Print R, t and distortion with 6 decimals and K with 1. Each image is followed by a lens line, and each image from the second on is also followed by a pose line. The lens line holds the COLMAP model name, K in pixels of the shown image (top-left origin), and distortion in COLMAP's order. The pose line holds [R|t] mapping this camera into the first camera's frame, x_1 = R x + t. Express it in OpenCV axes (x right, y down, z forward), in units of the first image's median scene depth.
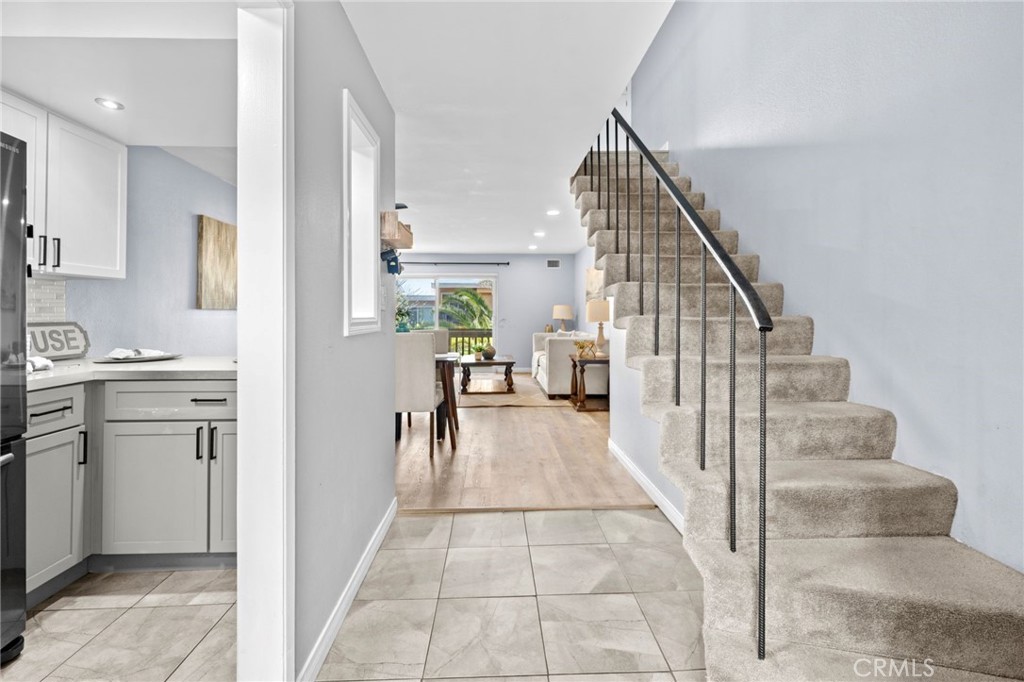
lens RADIAL K [[441.3, 0, 508.6], [0, 441.3, 311.3], [0, 0, 1]] dist [-0.009458, -0.000021]
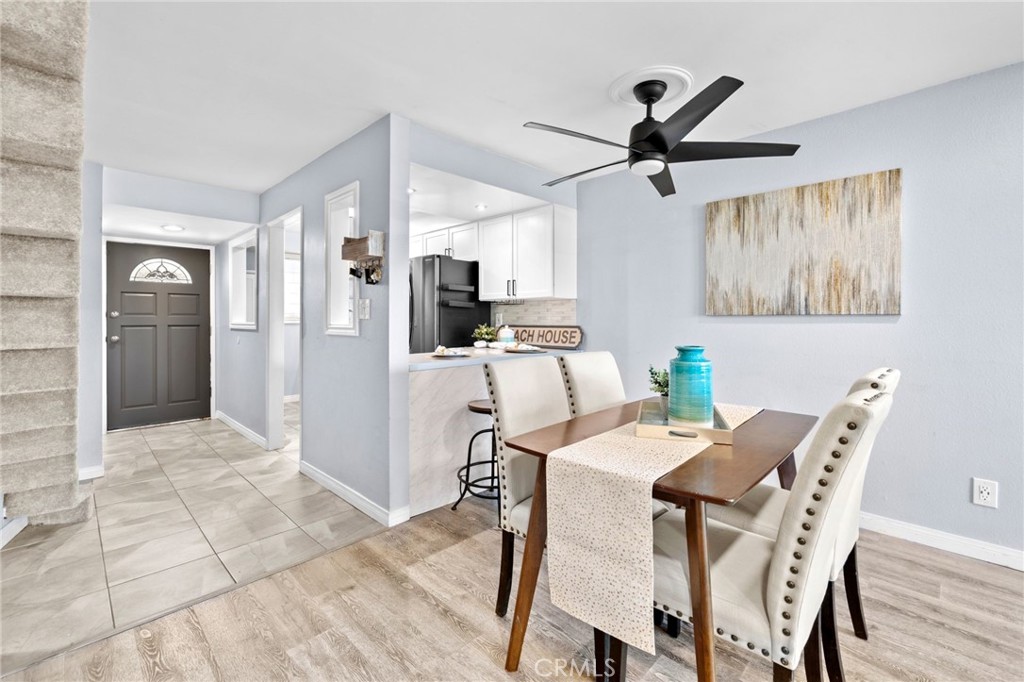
lens RADIAL K [[441.3, 0, 514.2], [0, 441.3, 316.7], [0, 0, 1]] dist [-0.009458, -0.000021]
pose [[-0.727008, -0.001527, -0.686627, 0.216082], [0.005309, 0.999955, -0.007845, 0.003425], [0.686608, -0.009348, -0.726967, 2.013740]]
